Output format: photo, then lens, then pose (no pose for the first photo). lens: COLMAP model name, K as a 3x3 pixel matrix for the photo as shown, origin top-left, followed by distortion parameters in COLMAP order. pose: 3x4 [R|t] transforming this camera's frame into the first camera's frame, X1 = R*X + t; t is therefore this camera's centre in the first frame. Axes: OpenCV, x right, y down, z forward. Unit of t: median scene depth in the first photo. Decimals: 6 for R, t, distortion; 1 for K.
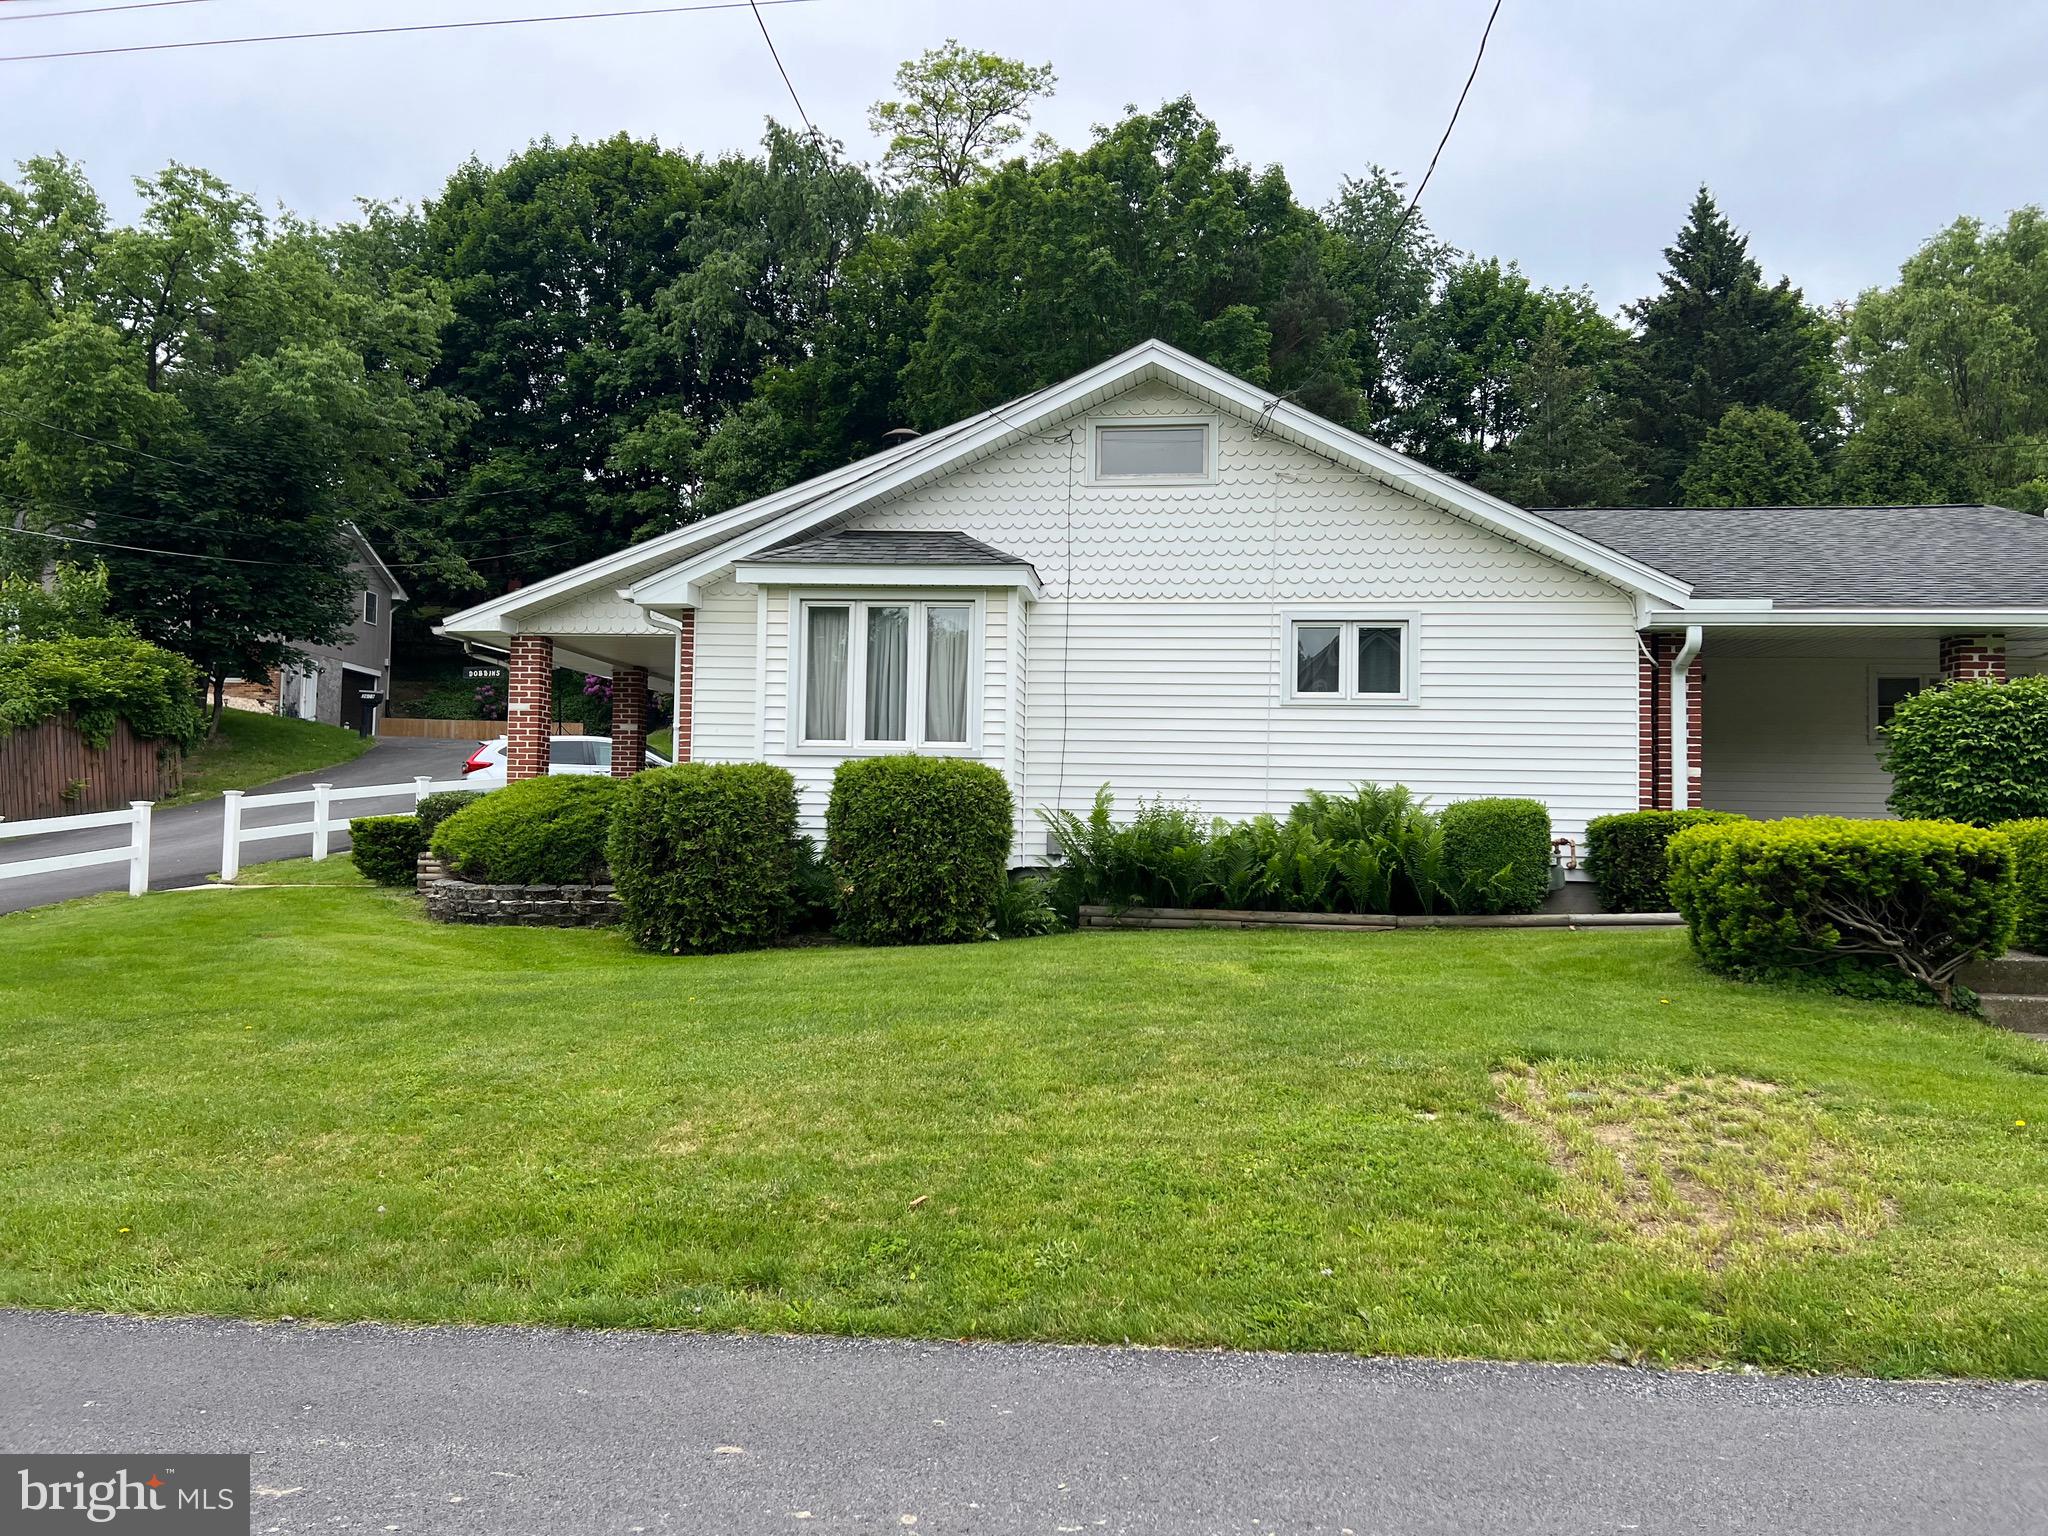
lens RADIAL K [[1557.7, 0, 1026.8], [0, 1557.7, 743.9], [0, 0, 1]] dist [0.058266, -0.001933]
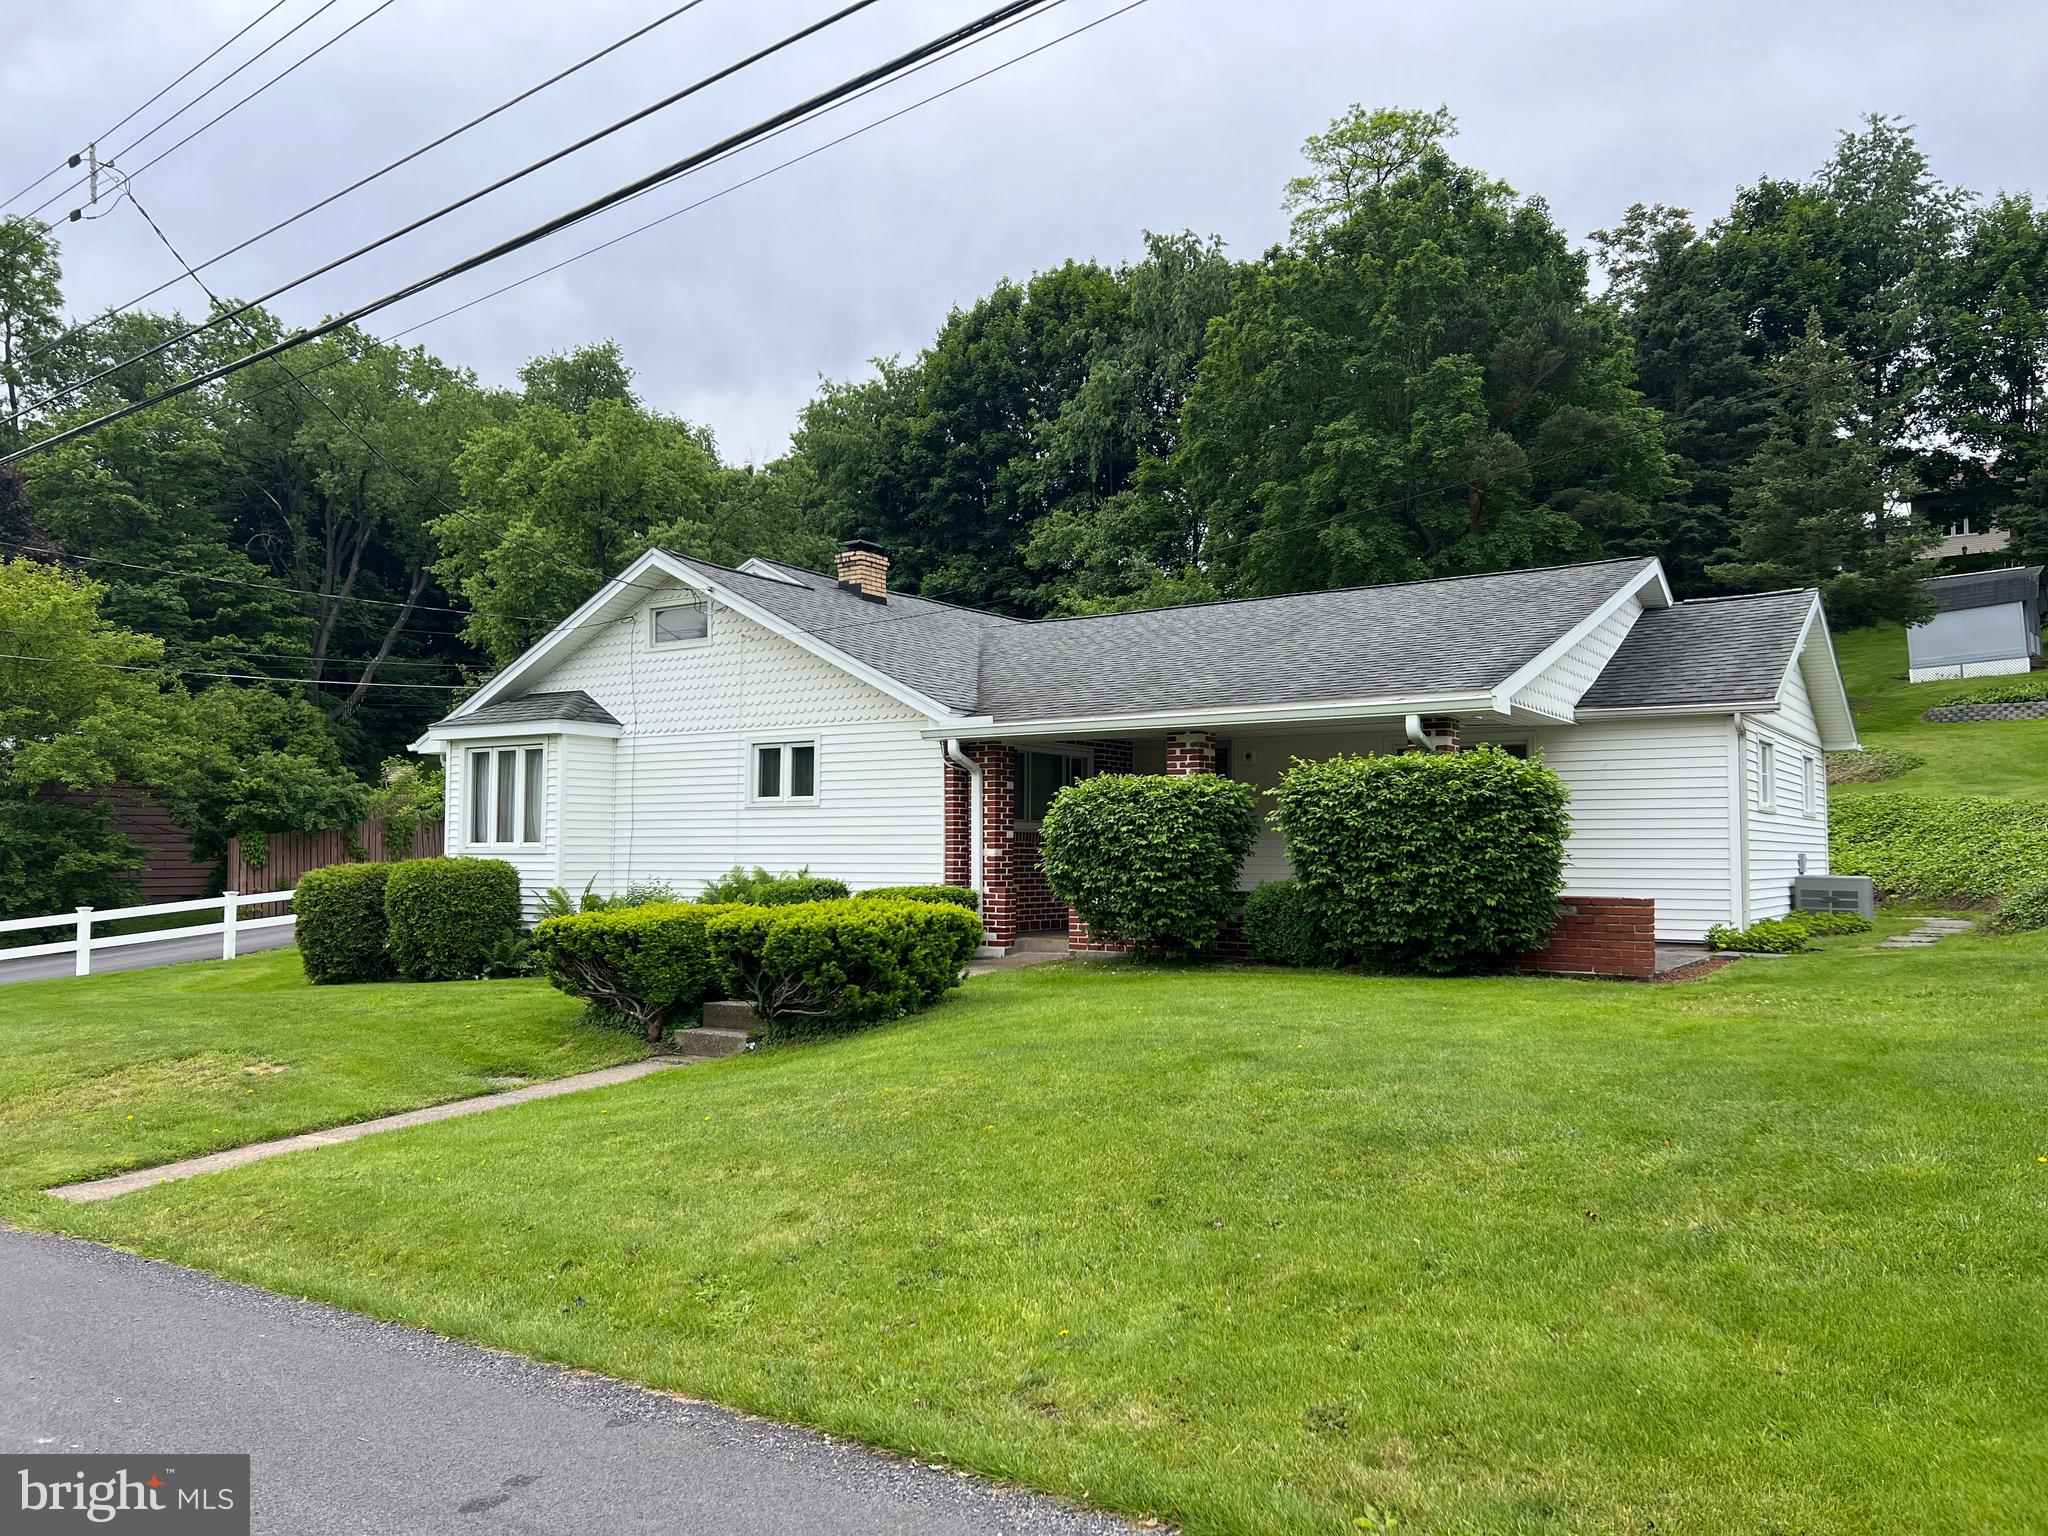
lens RADIAL K [[1546.5, 0, 1005.3], [0, 1546.5, 774.2], [0, 0, 1]] dist [0.101273, -0.135350]
pose [[0.883915, -0.042363, -0.465726, 0.964846], [0.040737, 0.999078, -0.013562, -0.025802], [0.465871, -0.006984, 0.884825, -0.074941]]
